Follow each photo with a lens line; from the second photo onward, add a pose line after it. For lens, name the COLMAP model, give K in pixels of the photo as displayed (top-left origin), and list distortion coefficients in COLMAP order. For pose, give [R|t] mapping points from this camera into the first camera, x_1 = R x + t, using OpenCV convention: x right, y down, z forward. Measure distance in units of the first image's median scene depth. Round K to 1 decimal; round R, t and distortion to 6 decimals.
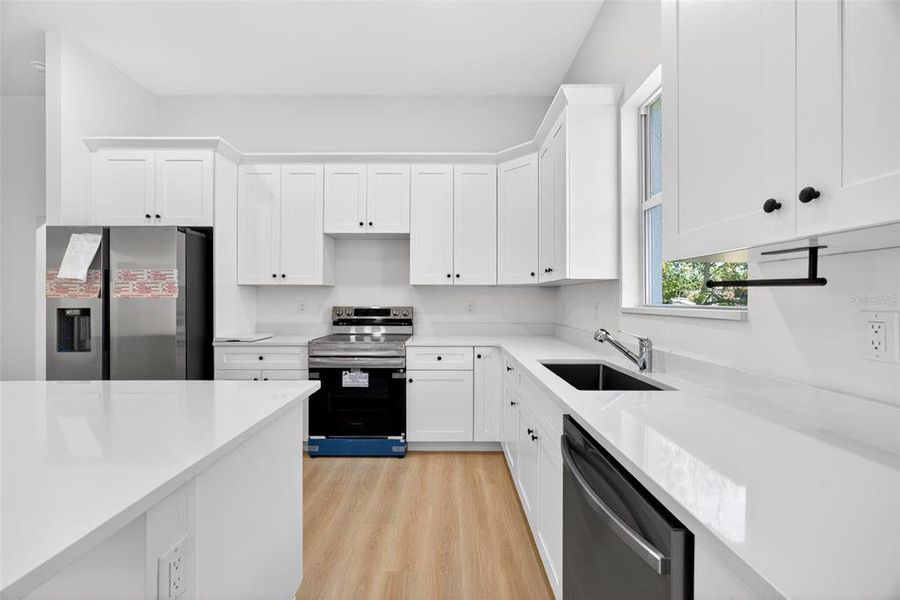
lens RADIAL K [[363.5, 0, 448.1], [0, 363.5, 295.3], [0, 0, 1]] dist [-0.001190, 0.005977]
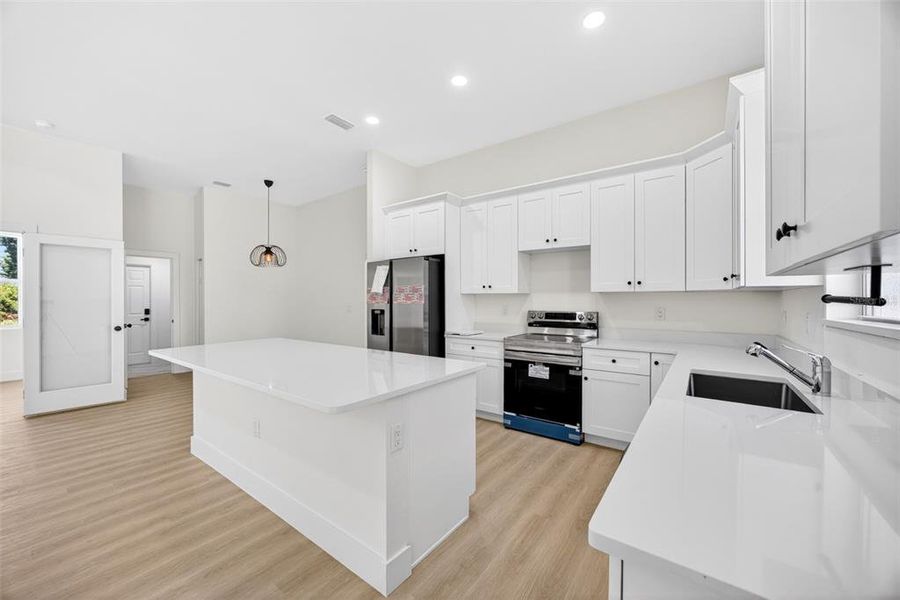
lens RADIAL K [[363.5, 0, 448.1], [0, 363.5, 295.3], [0, 0, 1]] dist [-0.001190, 0.005977]
pose [[0.802870, -0.008362, -0.596095, 0.225426], [0.007051, 0.999965, -0.004530, -0.018983], [0.596112, -0.000566, 0.802901, -0.148876]]
